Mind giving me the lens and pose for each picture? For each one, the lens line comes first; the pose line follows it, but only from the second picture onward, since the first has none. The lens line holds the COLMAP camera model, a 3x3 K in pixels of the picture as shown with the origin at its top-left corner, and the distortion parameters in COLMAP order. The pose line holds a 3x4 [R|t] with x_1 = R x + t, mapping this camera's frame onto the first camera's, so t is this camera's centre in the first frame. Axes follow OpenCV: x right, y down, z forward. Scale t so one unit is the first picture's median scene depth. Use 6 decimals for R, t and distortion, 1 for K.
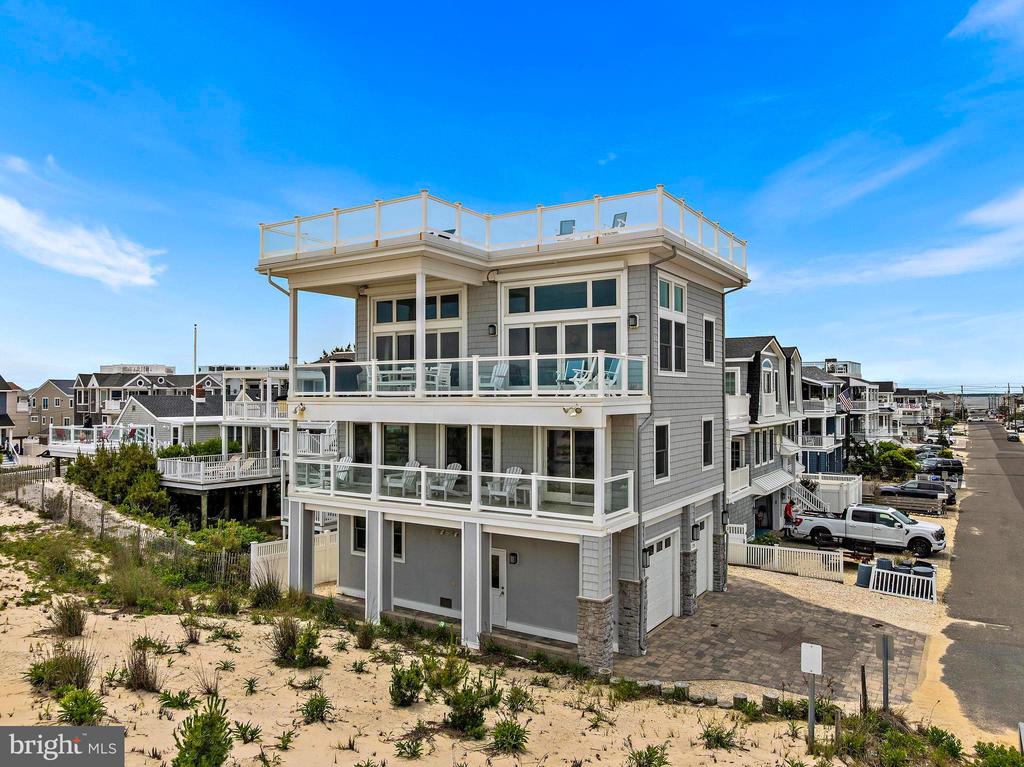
lens RADIAL K [[721.7, 0, 512.9], [0, 721.7, 380.4], [0, 0, 1]] dist [-0.040833, -0.000631]
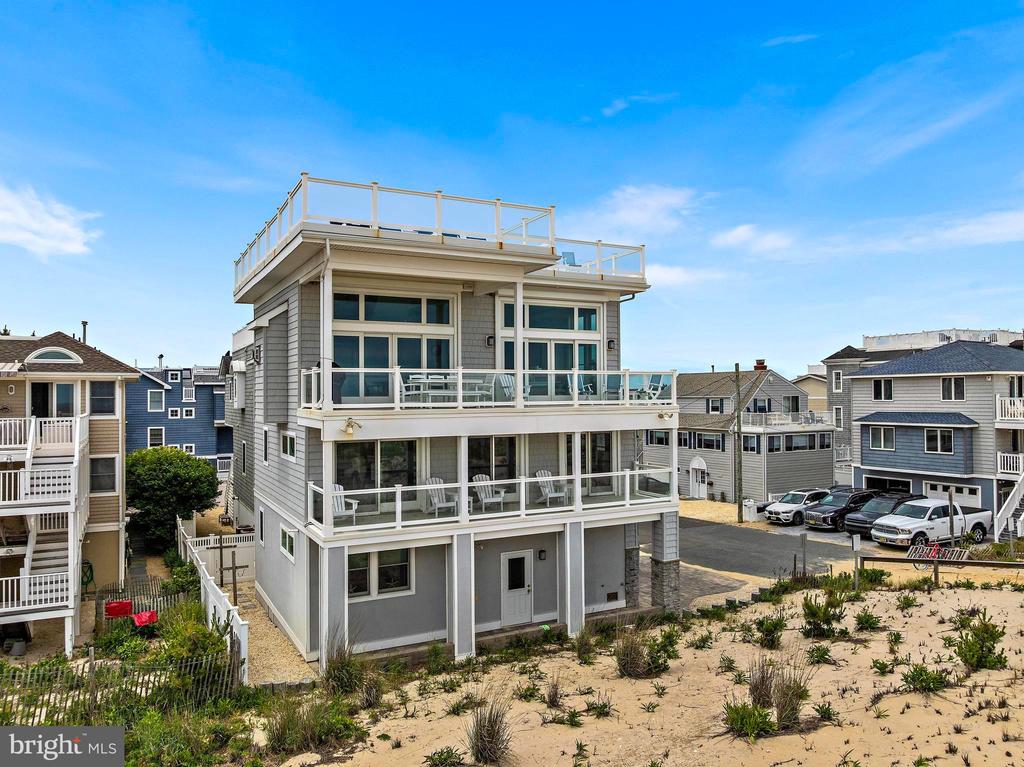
lens RADIAL K [[724.7, 0, 512.8], [0, 724.7, 383.3], [0, 0, 1]] dist [-0.039415, -0.002104]
pose [[0.484060, 0.013201, 0.874935, -0.963290], [-0.010747, 0.999900, -0.009140, -0.001150], [-0.874969, -0.004979, 0.484154, 0.503697]]
